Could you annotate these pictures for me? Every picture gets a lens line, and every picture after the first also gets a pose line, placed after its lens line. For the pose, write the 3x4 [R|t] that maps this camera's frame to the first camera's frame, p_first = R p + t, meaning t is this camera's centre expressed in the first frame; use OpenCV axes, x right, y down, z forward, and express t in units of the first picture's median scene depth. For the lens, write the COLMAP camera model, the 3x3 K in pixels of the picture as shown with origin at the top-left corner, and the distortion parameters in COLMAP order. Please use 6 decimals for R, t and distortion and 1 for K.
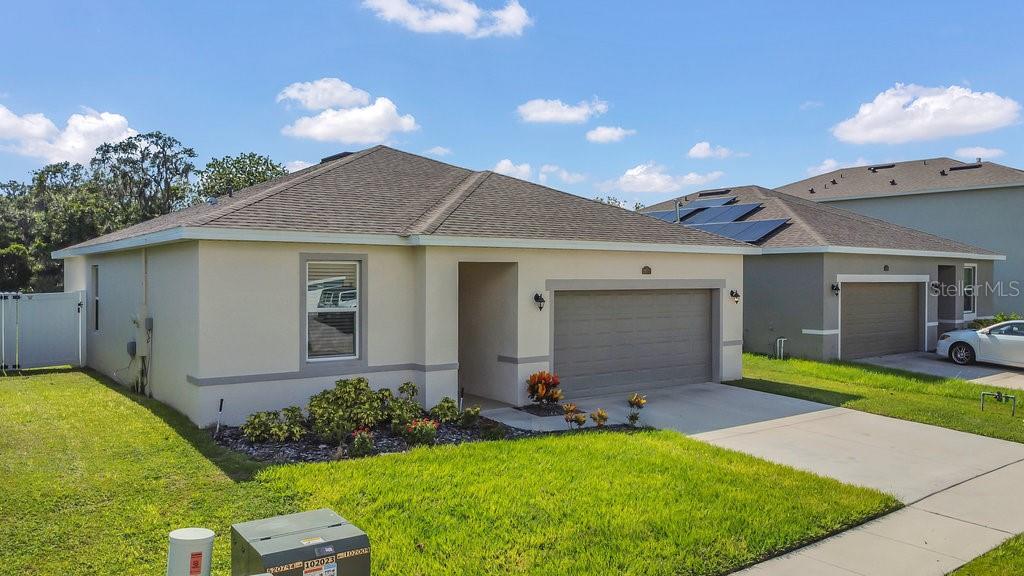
lens RADIAL K [[787.6, 0, 512.0], [0, 787.6, 288.0], [0, 0, 1]] dist [-0.035745, -0.002291]
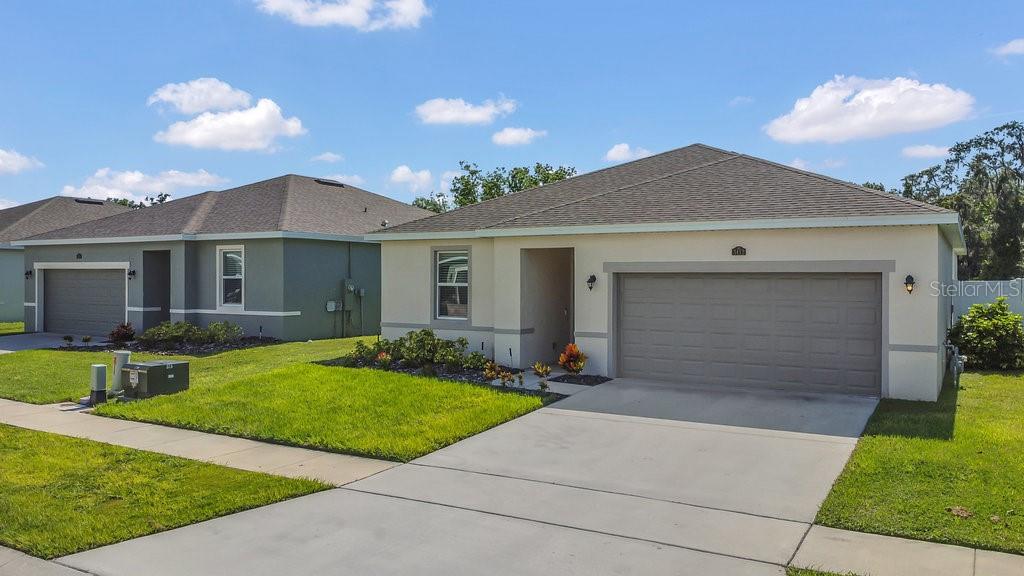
lens RADIAL K [[787.6, 0, 512.0], [0, 787.6, 288.0], [0, 0, 1]] dist [-0.035745, -0.002291]
pose [[0.378397, 0.010816, -0.925580, 0.988477], [-0.014109, 0.999883, 0.005916, 0.019484], [0.925536, 0.010820, 0.378505, 0.469254]]
